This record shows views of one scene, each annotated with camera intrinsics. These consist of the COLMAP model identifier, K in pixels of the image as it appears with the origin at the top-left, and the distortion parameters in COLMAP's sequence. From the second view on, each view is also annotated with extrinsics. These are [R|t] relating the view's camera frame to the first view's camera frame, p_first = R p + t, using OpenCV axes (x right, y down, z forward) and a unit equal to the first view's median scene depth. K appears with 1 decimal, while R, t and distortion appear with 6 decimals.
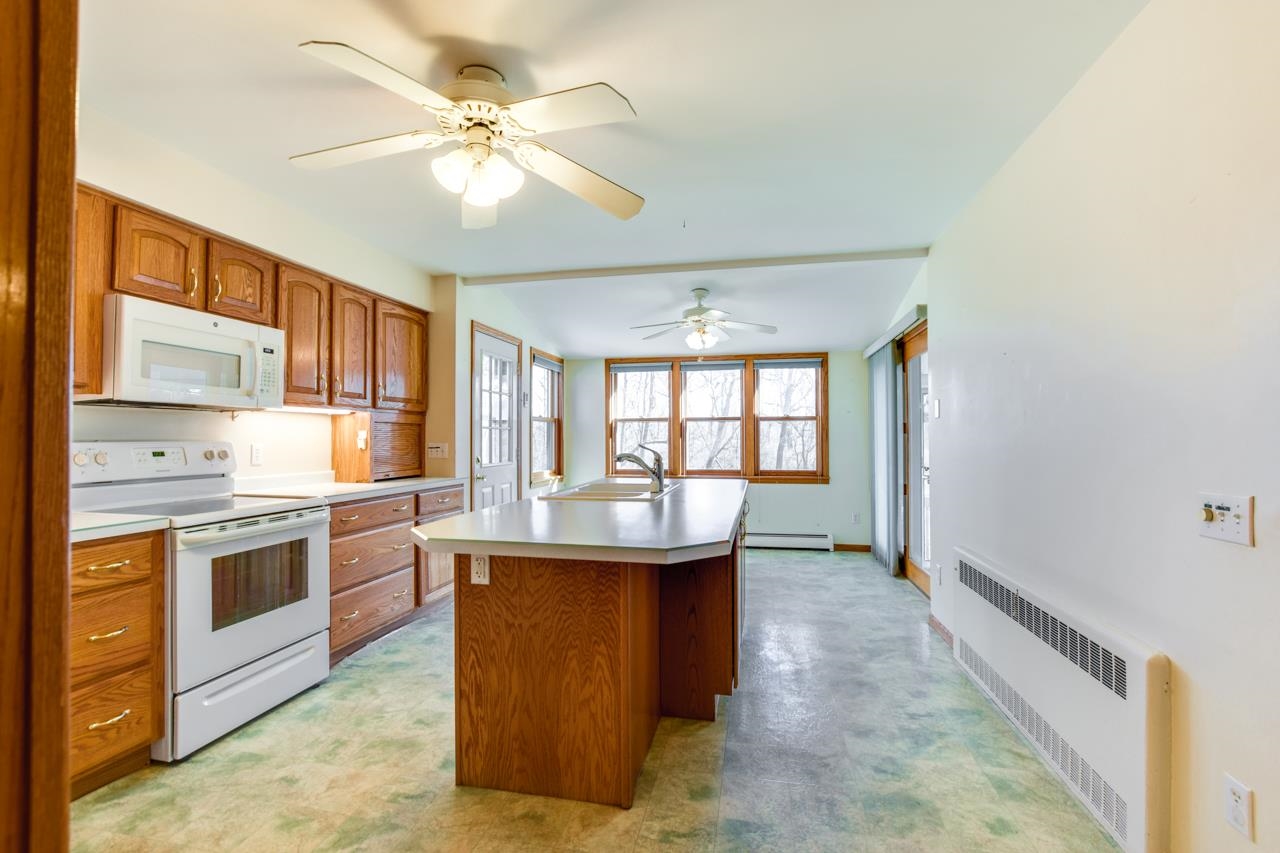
lens RADIAL K [[574.3, 0, 650.7], [0, 574.3, 426.2], [0, 0, 1]] dist [-0.026457, 0.006462]
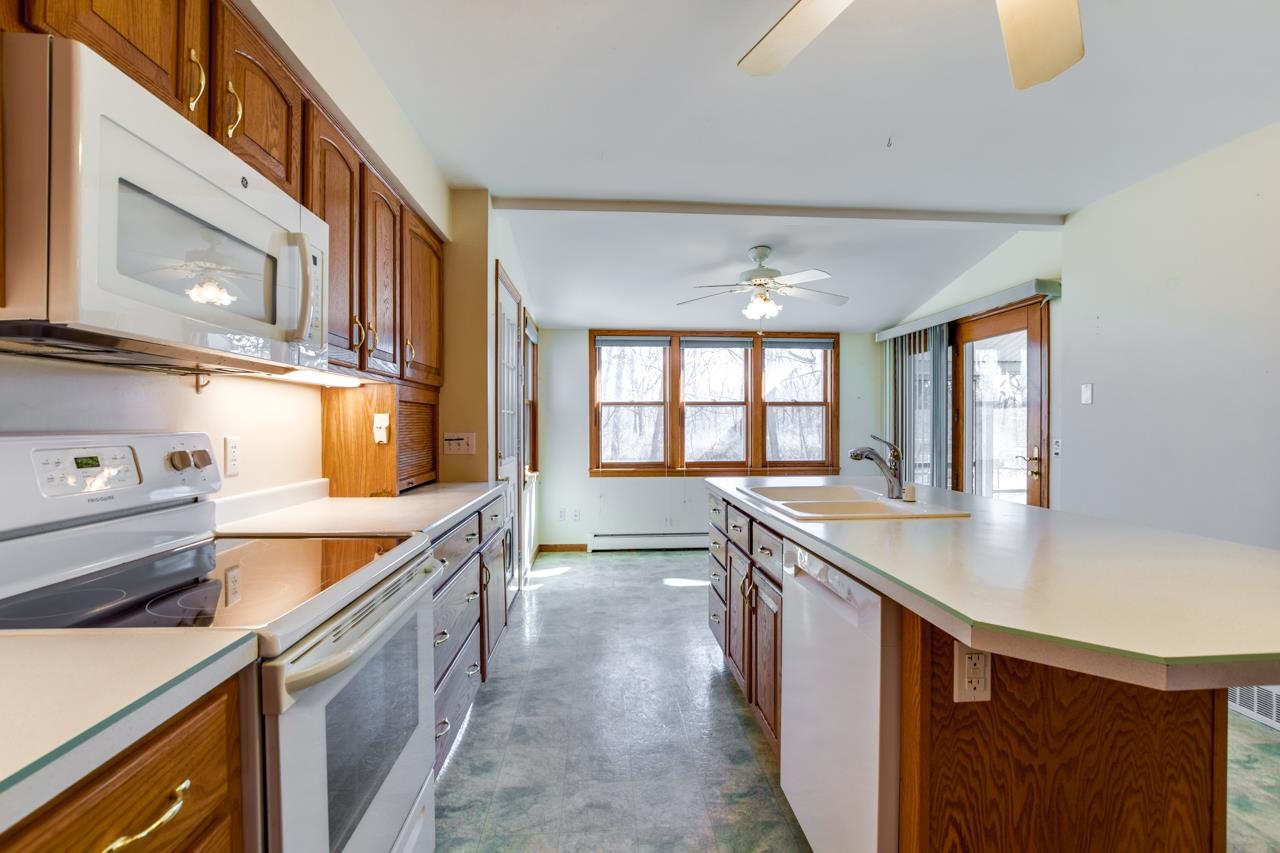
lens RADIAL K [[574.3, 0, 650.6], [0, 574.3, 426.8], [0, 0, 1]] dist [-0.026457, 0.006462]
pose [[0.960918, -0.000069, 0.276833, -0.443161], [-0.006710, 0.999700, 0.023540, 0.006179], [-0.276752, -0.024477, 0.960630, 0.352344]]
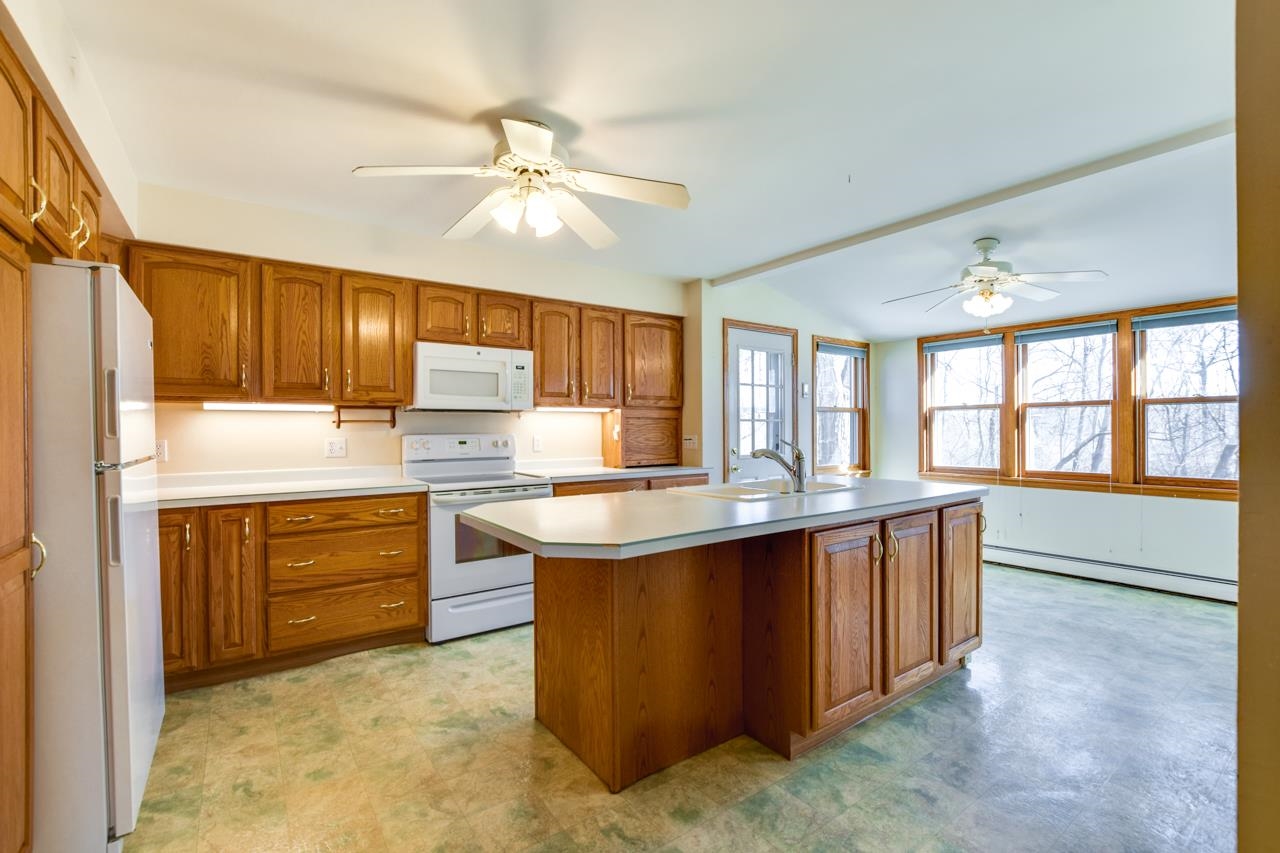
lens RADIAL K [[574.3, 0, 637.1], [0, 574.3, 427.1], [0, 0, 1]] dist [-0.026457, 0.006462]
pose [[0.727395, -0.002737, -0.686213, 0.401094], [0.016853, 0.999762, 0.013876, -0.004093], [0.686012, -0.021658, 0.727268, 0.165344]]
